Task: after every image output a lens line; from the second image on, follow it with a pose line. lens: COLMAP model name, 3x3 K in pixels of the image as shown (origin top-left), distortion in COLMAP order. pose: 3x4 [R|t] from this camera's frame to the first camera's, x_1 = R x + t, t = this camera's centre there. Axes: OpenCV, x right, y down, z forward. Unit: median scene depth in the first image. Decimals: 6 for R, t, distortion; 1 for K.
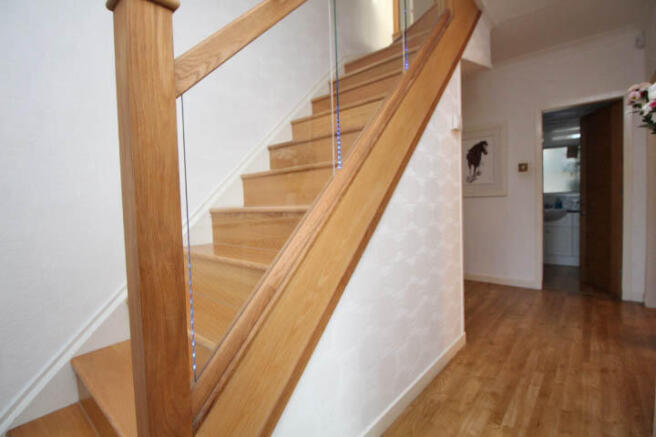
lens RADIAL K [[304.5, 0, 328.0], [0, 304.5, 218.5], [0, 0, 1]] dist [-0.038759, -0.000895]
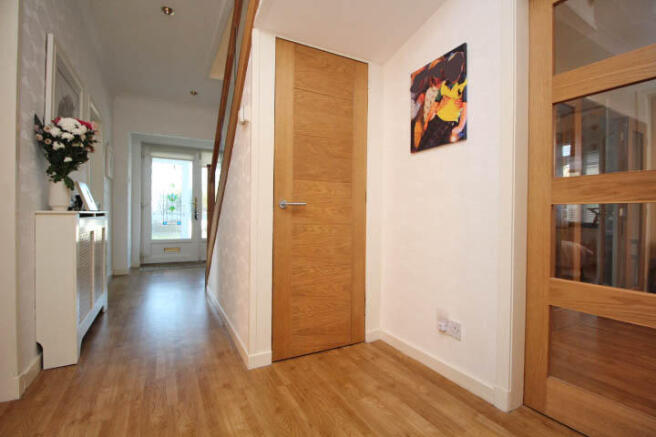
lens RADIAL K [[304.5, 0, 328.0], [0, 304.5, 218.5], [0, 0, 1]] dist [-0.038759, -0.000895]
pose [[-0.340006, 0.032943, -0.939846, 1.377708], [-0.056660, 0.996853, 0.055439, -0.076778], [0.938715, 0.072101, -0.337070, 1.742901]]
